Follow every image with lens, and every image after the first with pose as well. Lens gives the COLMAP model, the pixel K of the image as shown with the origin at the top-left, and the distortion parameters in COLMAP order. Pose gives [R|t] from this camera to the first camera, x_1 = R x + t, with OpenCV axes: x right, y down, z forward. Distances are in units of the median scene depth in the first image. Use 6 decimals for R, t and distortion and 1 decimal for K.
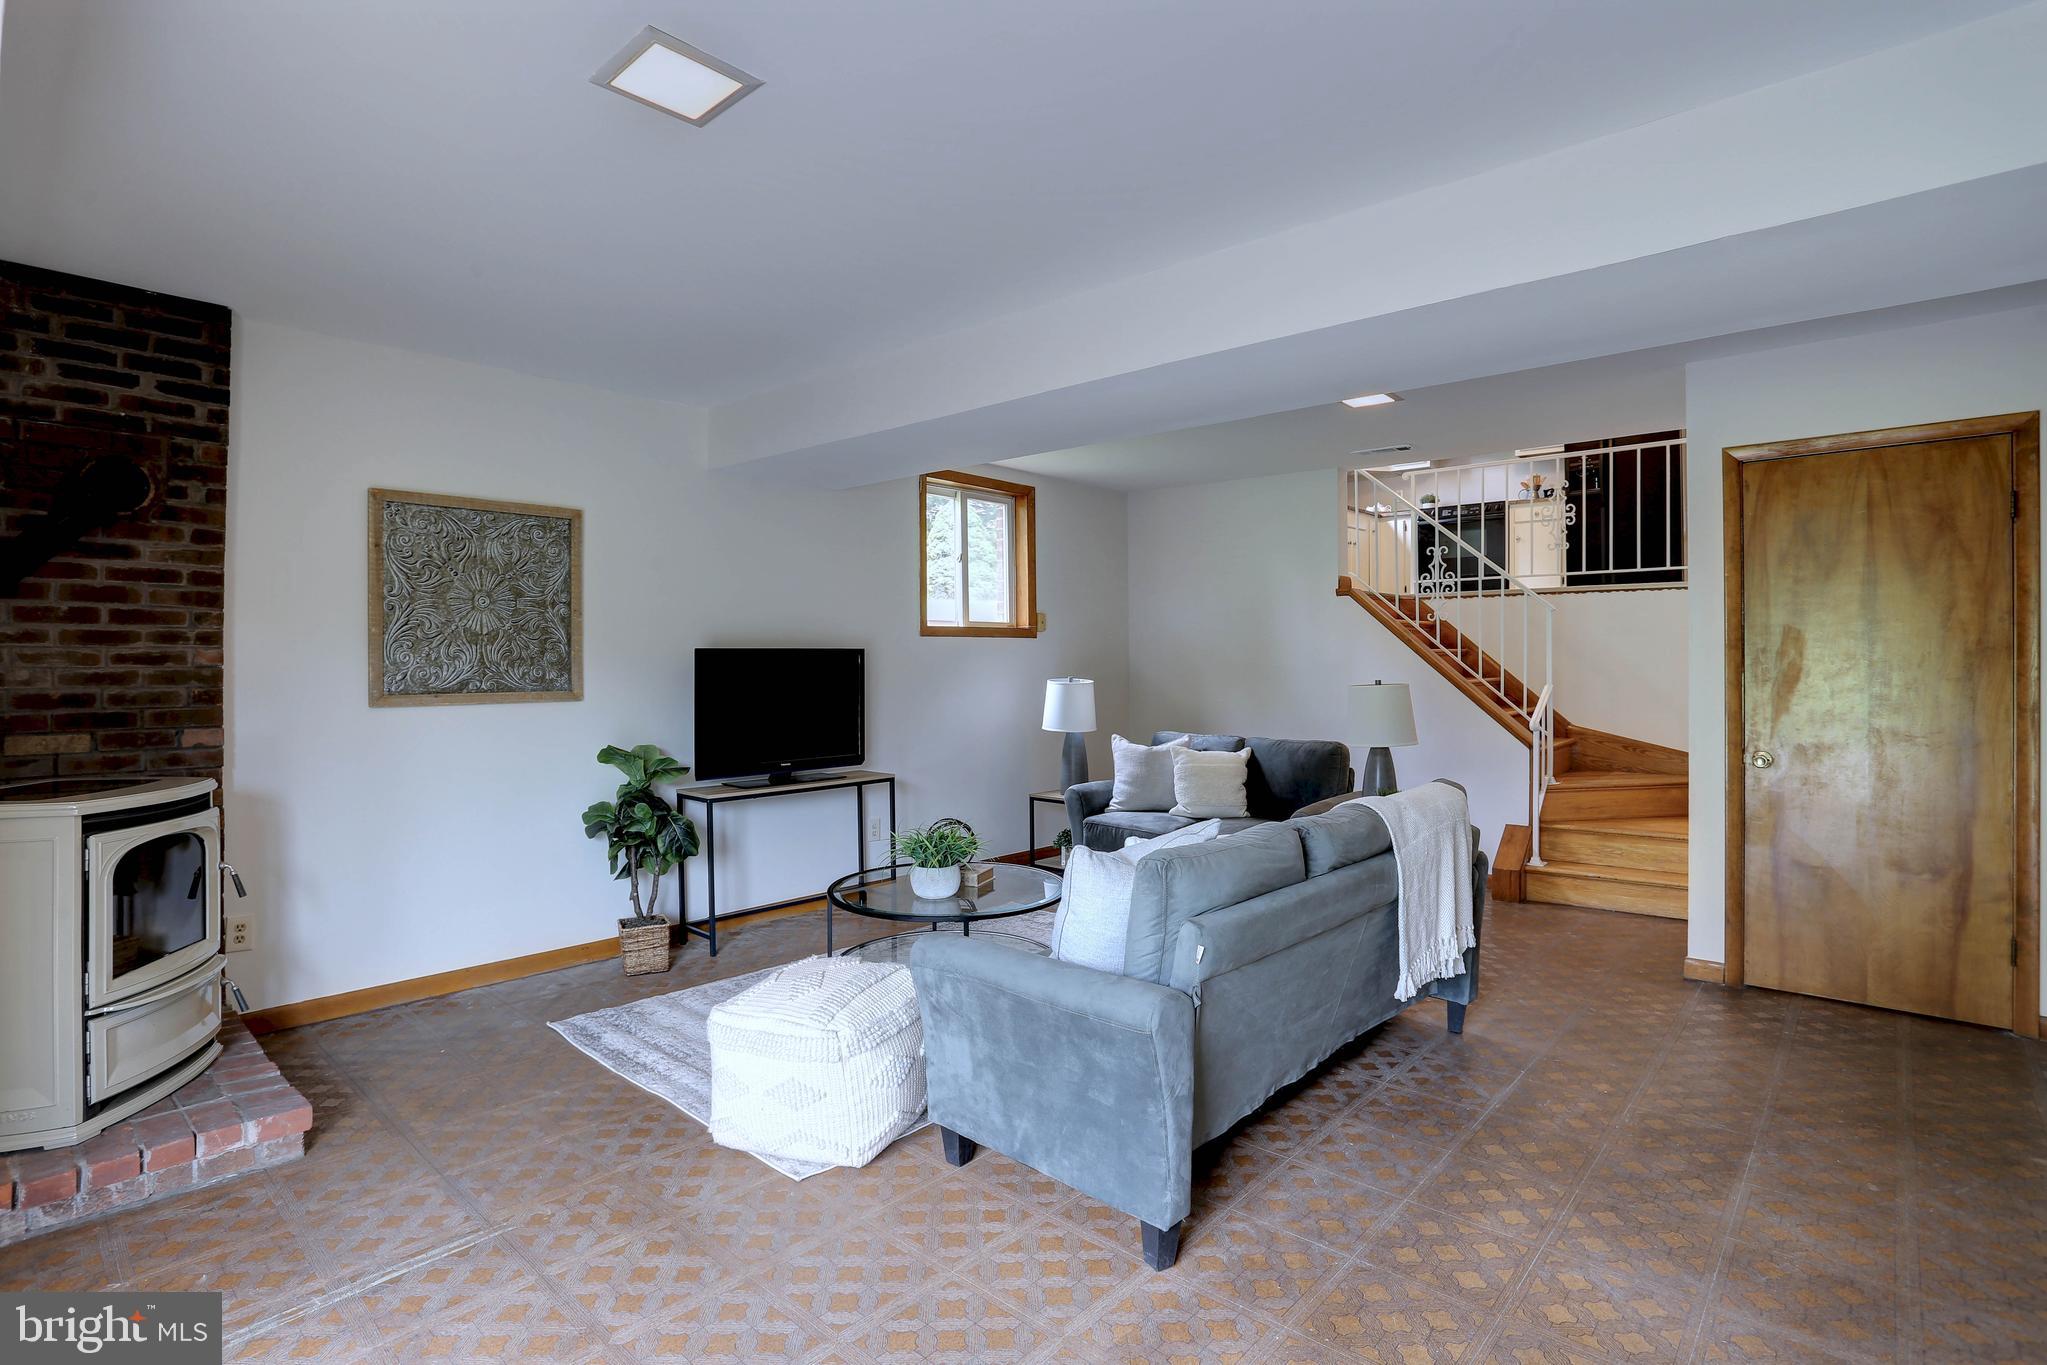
lens RADIAL K [[1015.9, 0, 1023.5], [0, 1015.9, 682.5], [0, 0, 1]] dist [-0.002565, -0.000194]
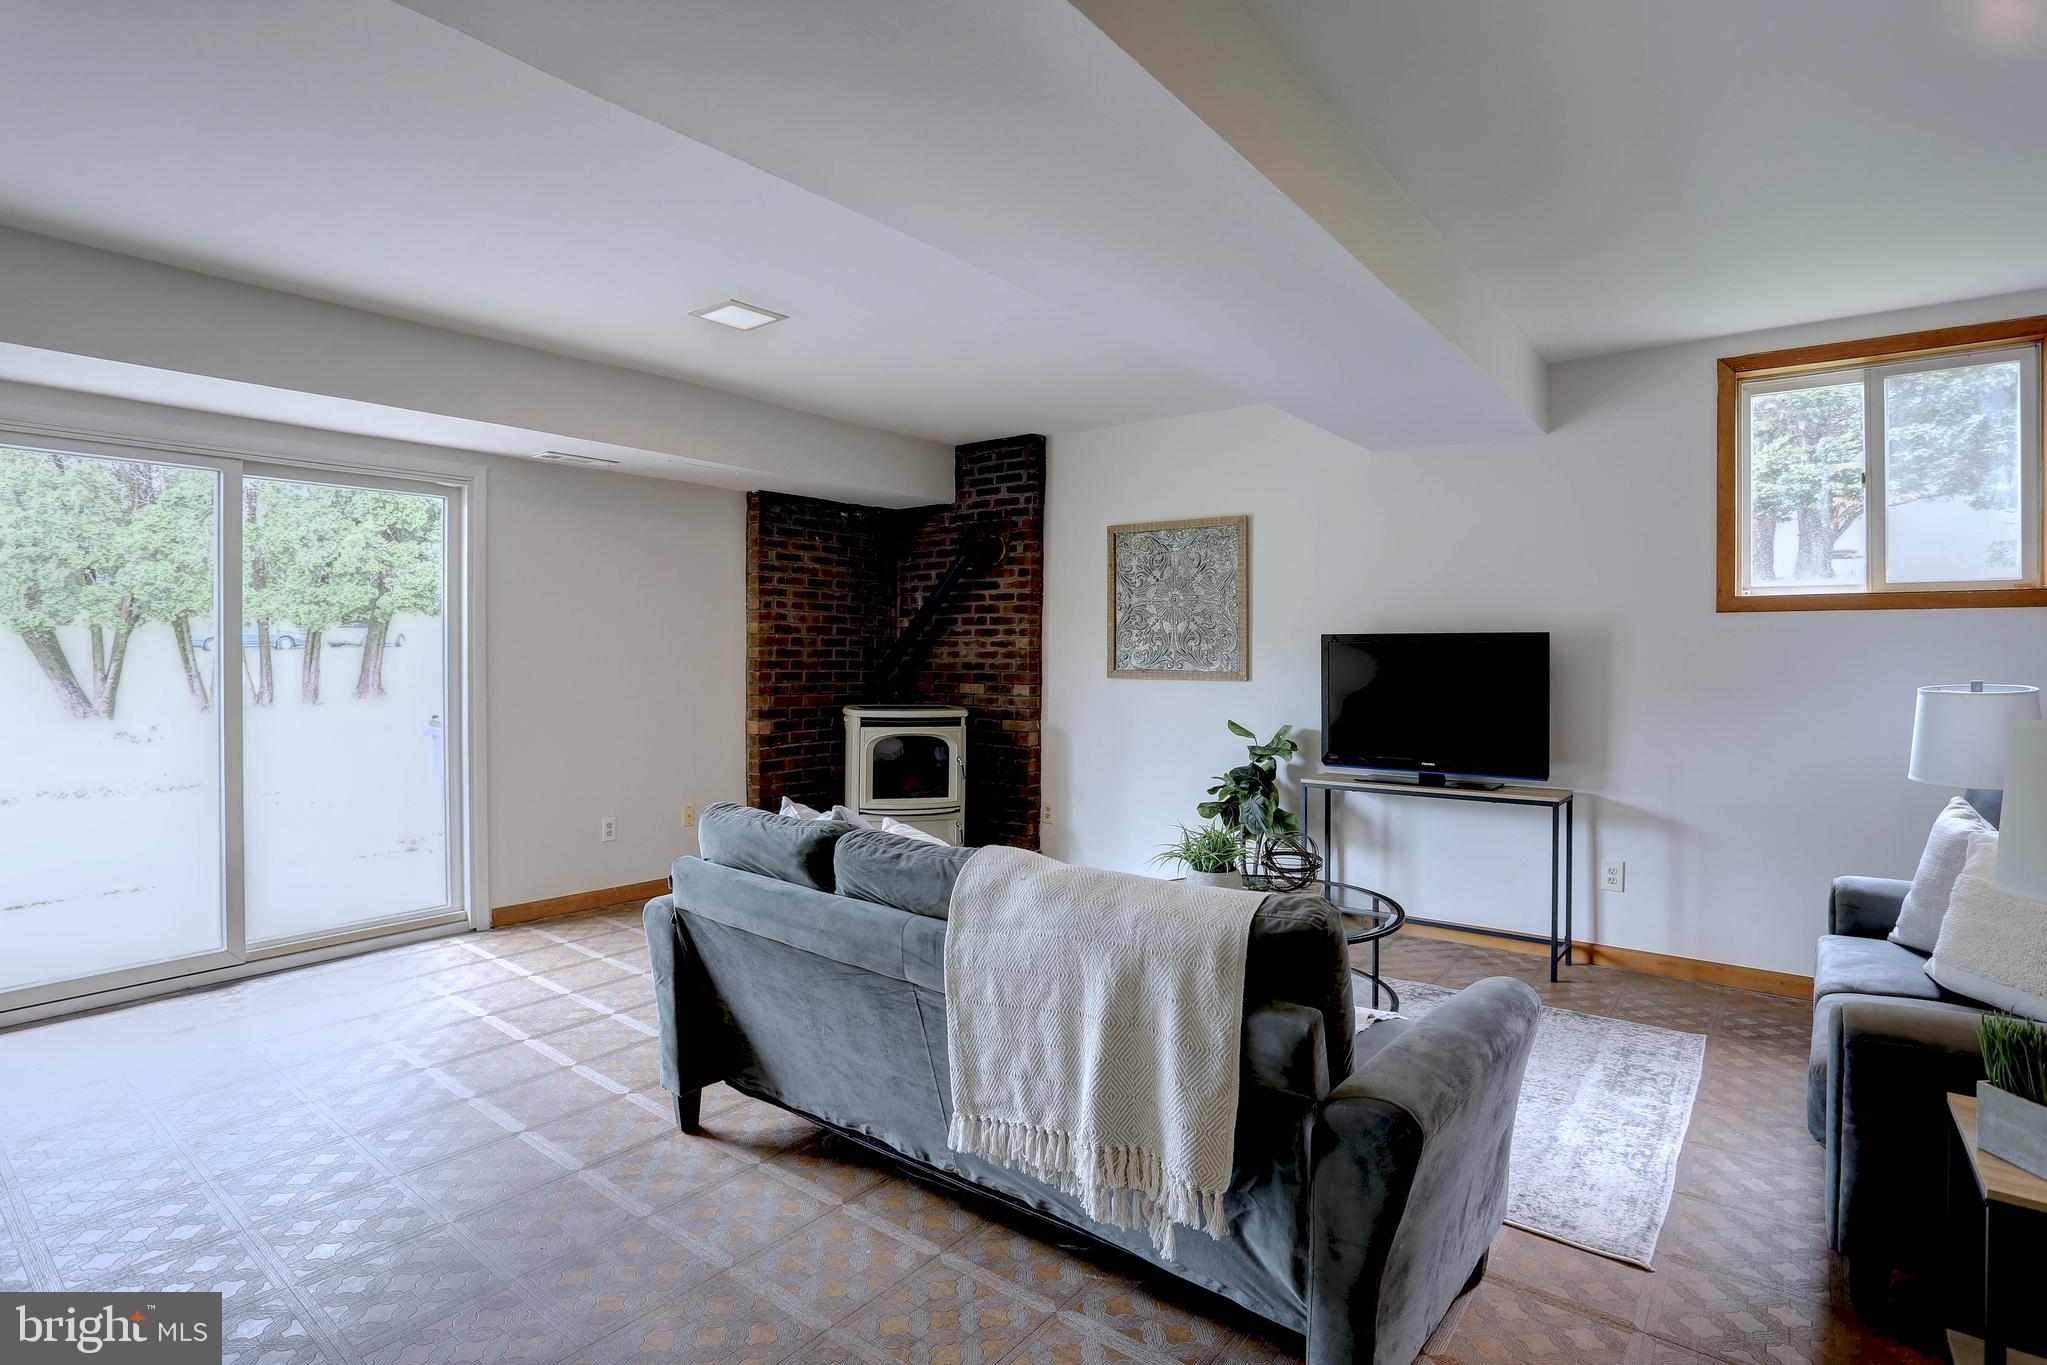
lens RADIAL K [[1021.8, 0, 1023.8], [0, 1021.8, 655.7], [0, 0, 1]] dist [-0.079225, 0.035487]
pose [[0.091529, 0.011653, -0.995734, 0.917867], [-0.023725, 0.999673, 0.009518, -0.020705], [0.995520, 0.022753, 0.091775, 0.864145]]
